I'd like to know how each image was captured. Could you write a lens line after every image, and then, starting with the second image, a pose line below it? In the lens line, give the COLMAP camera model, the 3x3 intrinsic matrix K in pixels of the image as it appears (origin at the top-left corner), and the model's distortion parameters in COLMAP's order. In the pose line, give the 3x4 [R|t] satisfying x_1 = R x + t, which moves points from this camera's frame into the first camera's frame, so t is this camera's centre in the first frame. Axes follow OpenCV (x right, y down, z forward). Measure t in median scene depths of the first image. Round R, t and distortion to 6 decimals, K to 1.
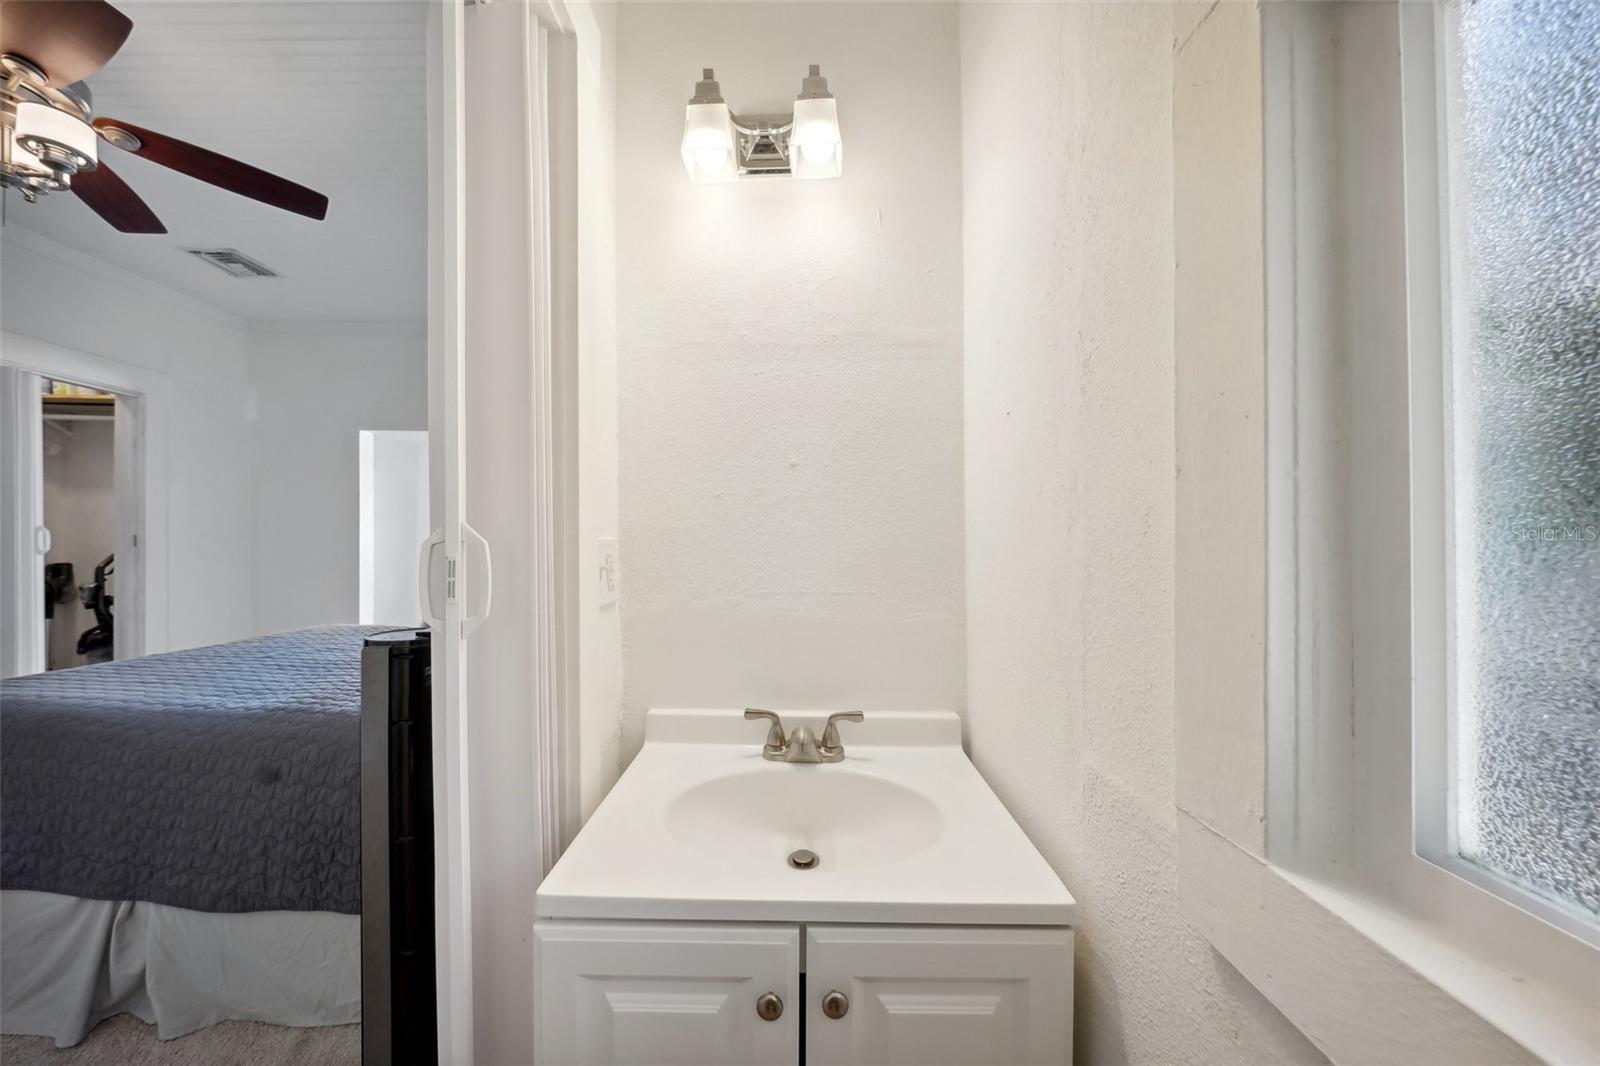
lens RADIAL K [[520.4, 0, 800.9], [0, 520.4, 534.8], [0, 0, 1]] dist [-0.002155, -0.000492]
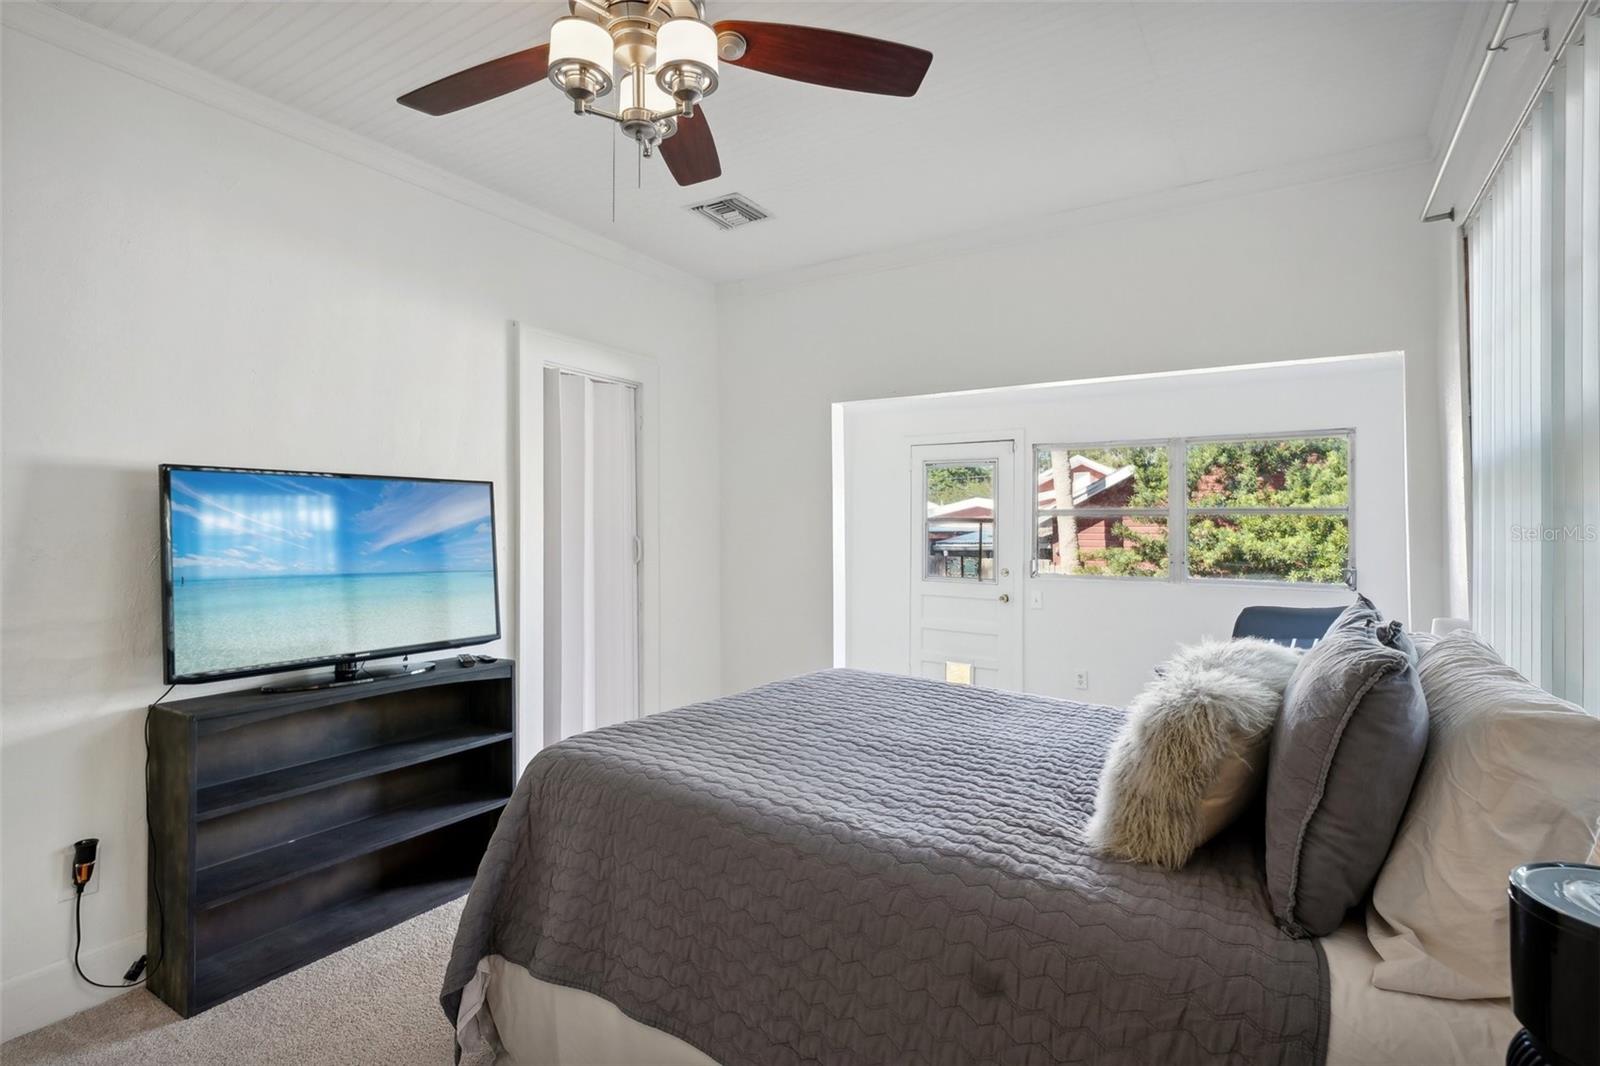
lens RADIAL K [[762.9, 0, 783.9], [0, 762.9, 509.1], [0, 0, 1]] dist [0.005619, -0.000902]
pose [[0.830674, -0.025691, -0.556165, -0.714911], [0.013407, 0.999568, -0.026149, -0.059608], [0.556597, 0.014265, 0.830660, 0.133670]]
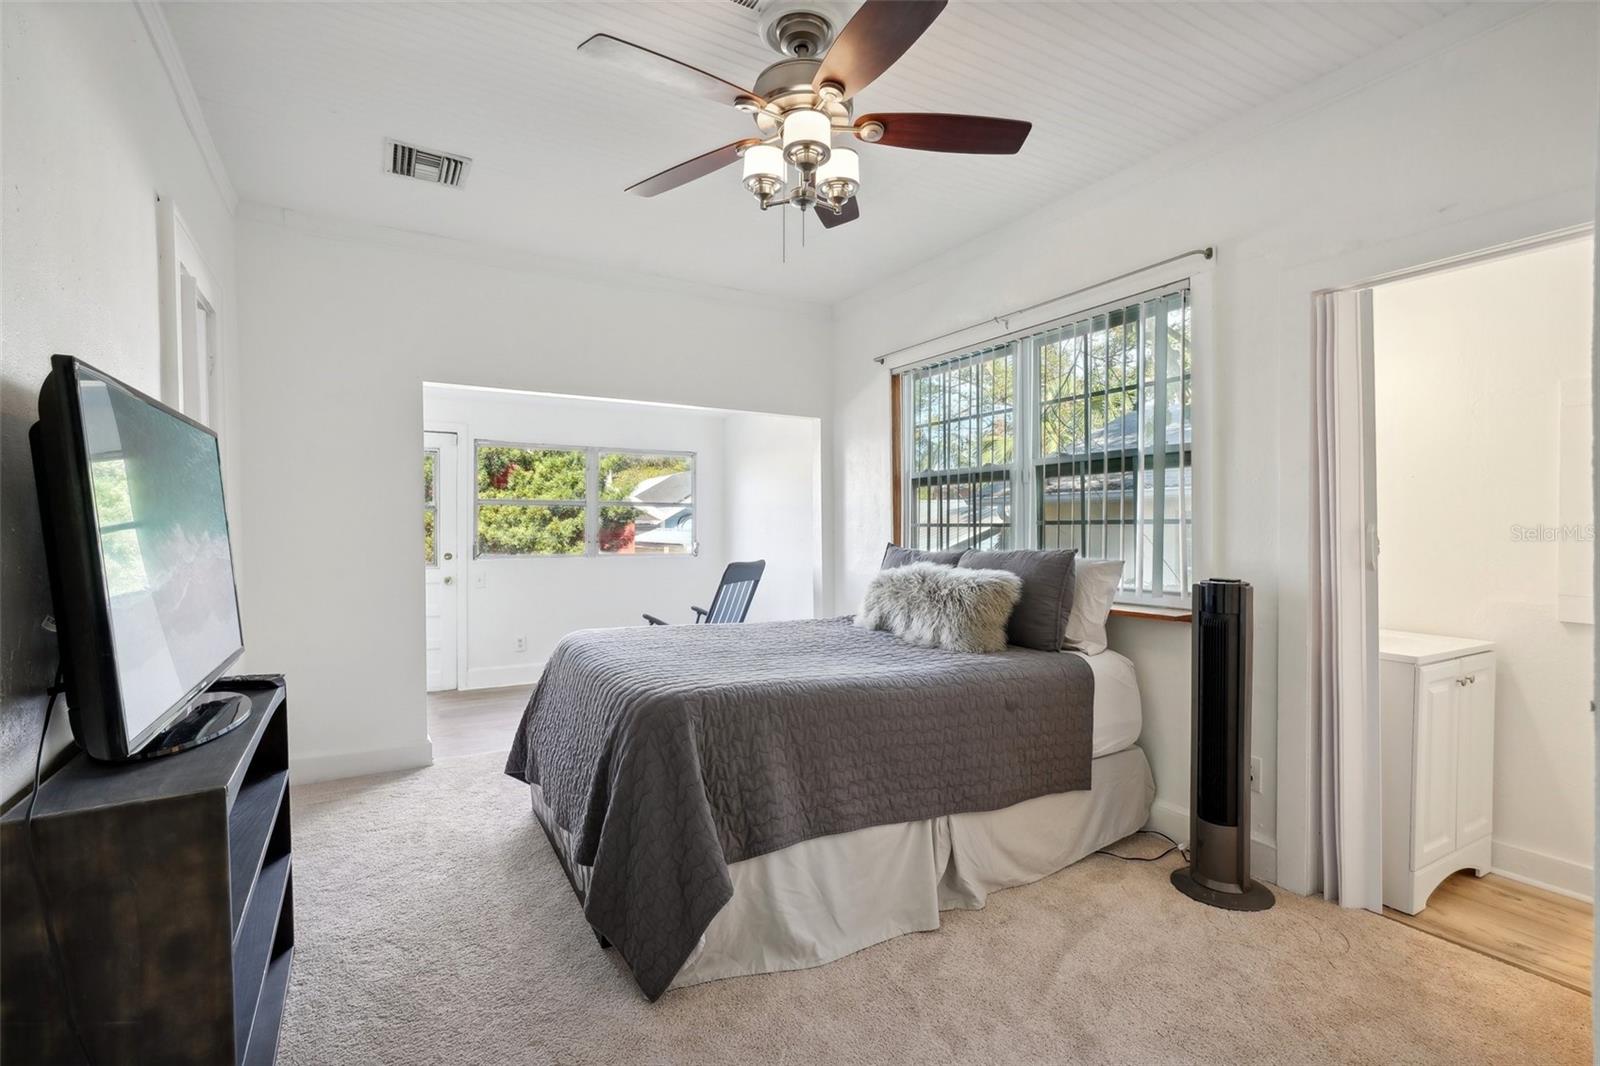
lens RADIAL K [[716.6, 0, 773.6], [0, 716.6, 518.1], [0, 0, 1]] dist [-0.001951, -0.003033]
pose [[0.884698, -0.008455, 0.466088, -2.361276], [0.007794, 0.999964, 0.003345, -0.029009], [-0.466100, 0.000673, 0.884732, -0.313561]]
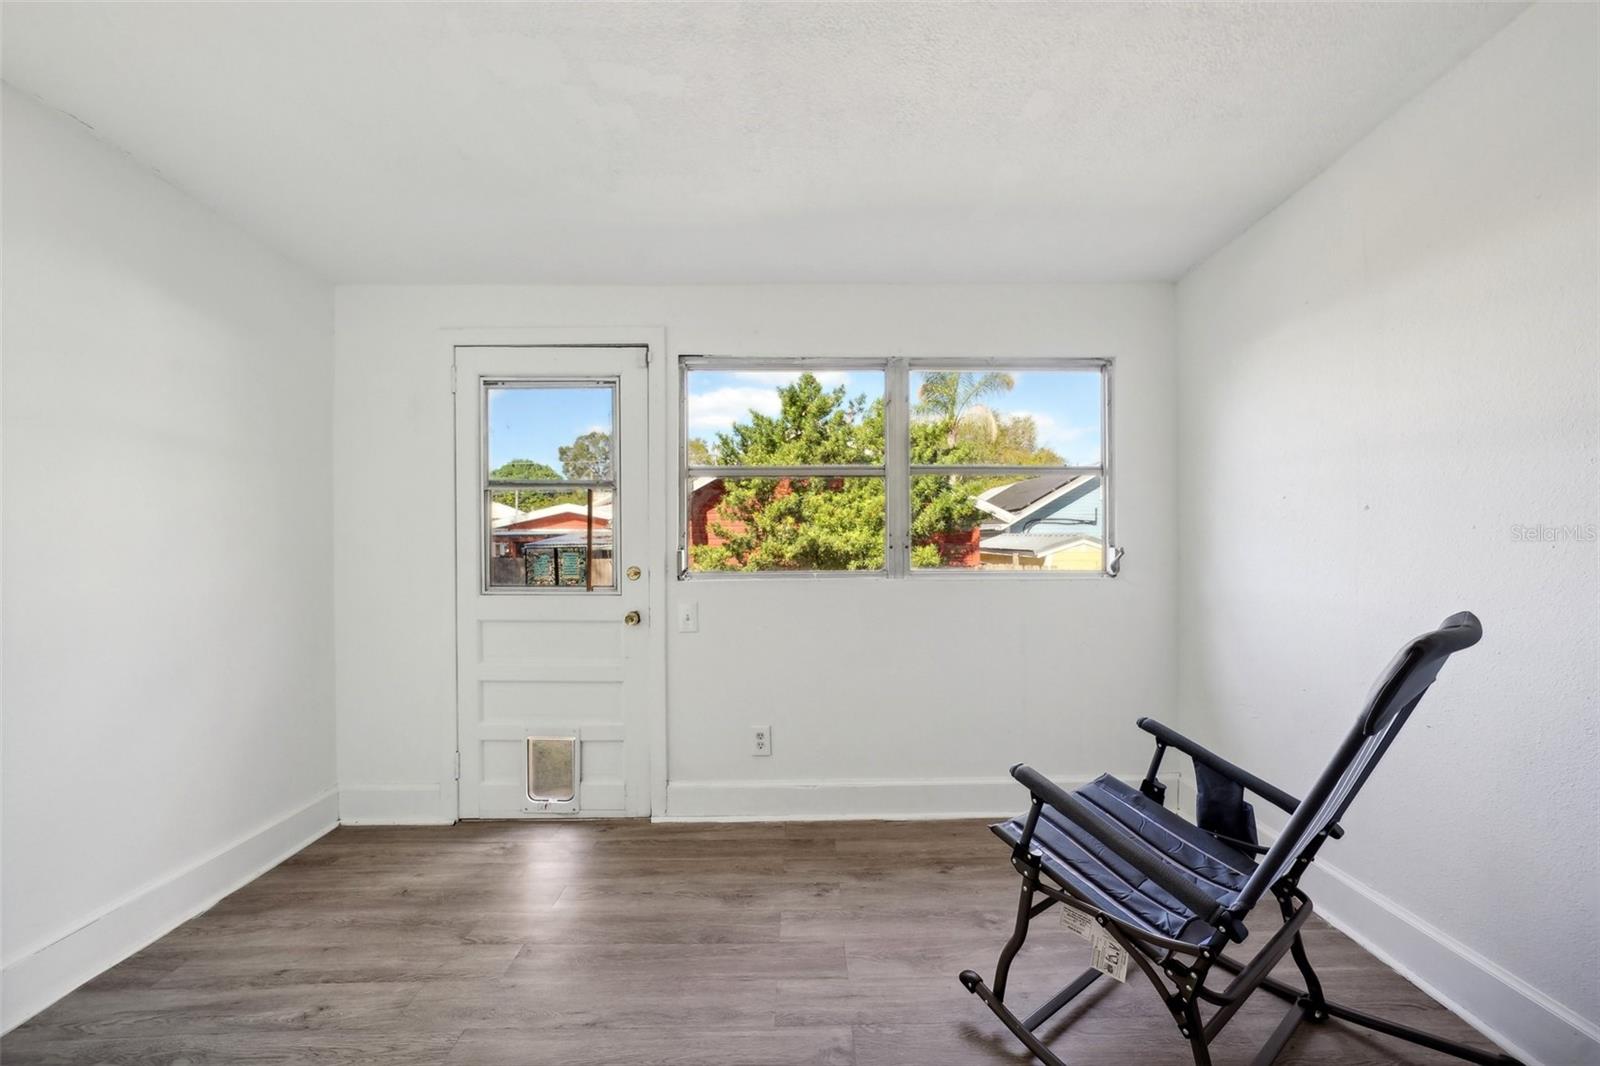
lens RADIAL K [[623.6, 0, 803.6], [0, 623.6, 522.5], [0, 0, 1]] dist [-0.018332, 0.004755]
pose [[0.999567, -0.021157, 0.020428, -1.591727], [0.021394, 0.999705, -0.011457, 0.073199], [-0.020180, 0.011889, 0.999726, 2.421781]]
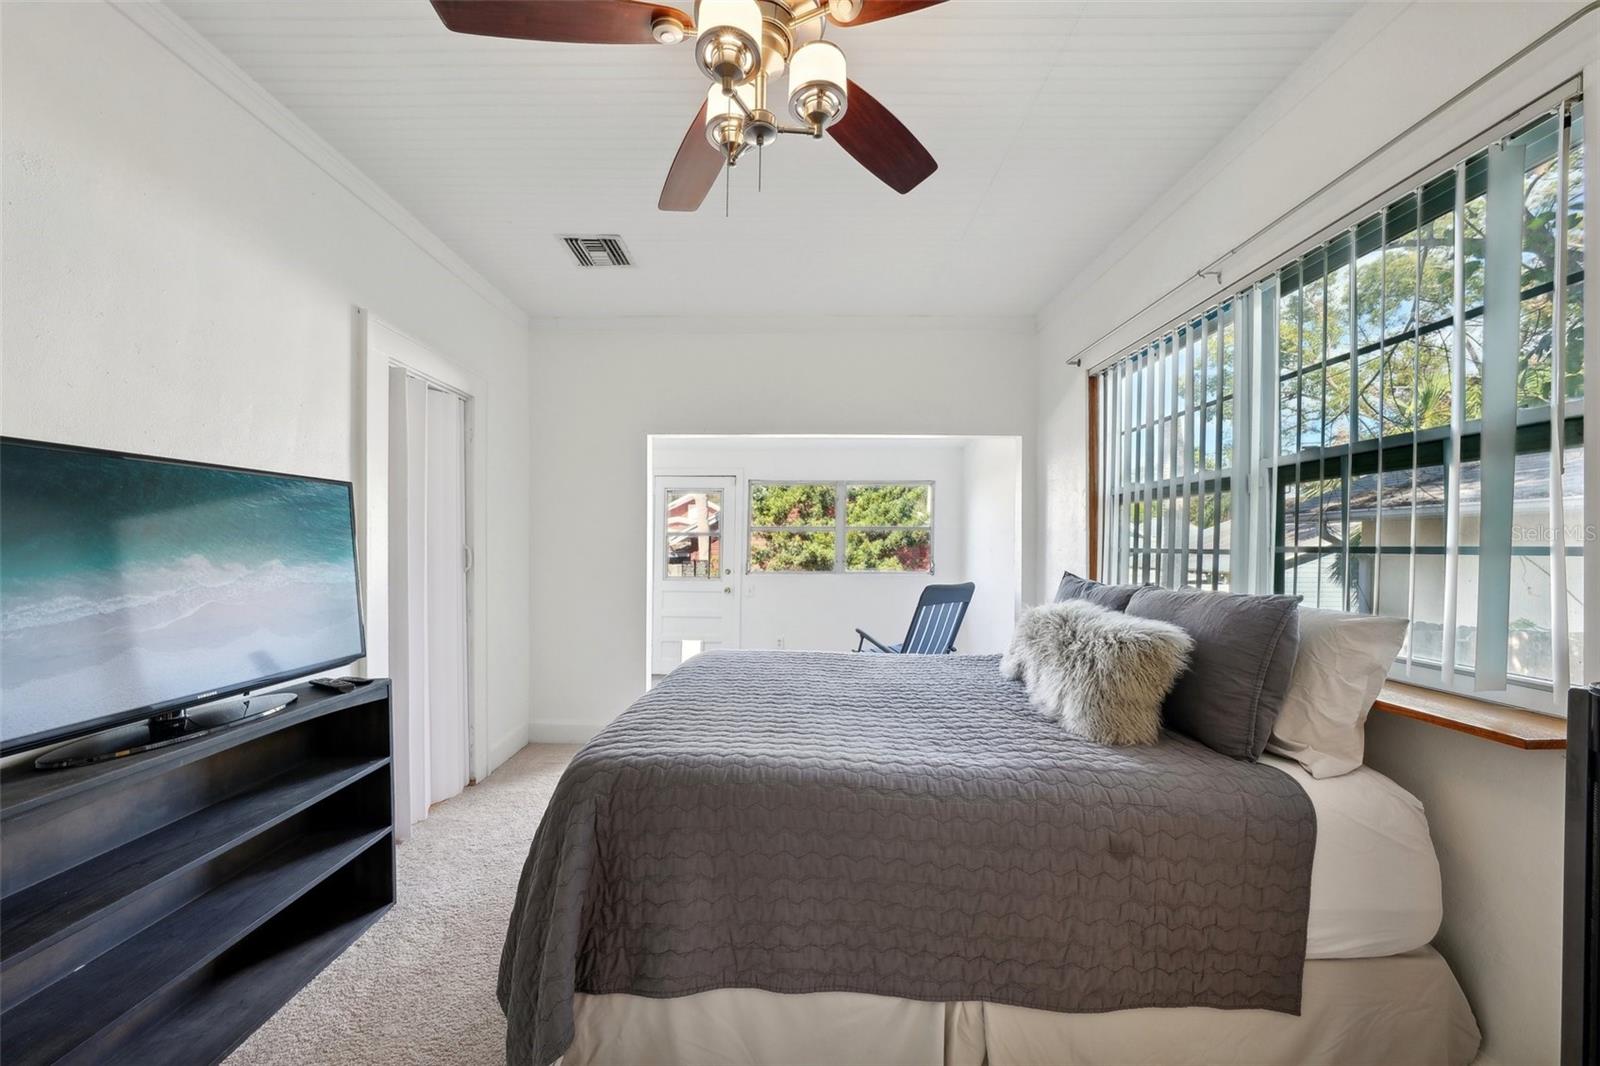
lens RADIAL K [[551.1, 0, 791.9], [0, 551.1, 543.9], [0, 0, 1]] dist [-0.022795, 0.003186]
pose [[0.999722, -0.015994, -0.017299, -1.529478], [0.016134, 0.999838, 0.007977, -0.041715], [0.017169, -0.008254, 0.999819, 0.122981]]
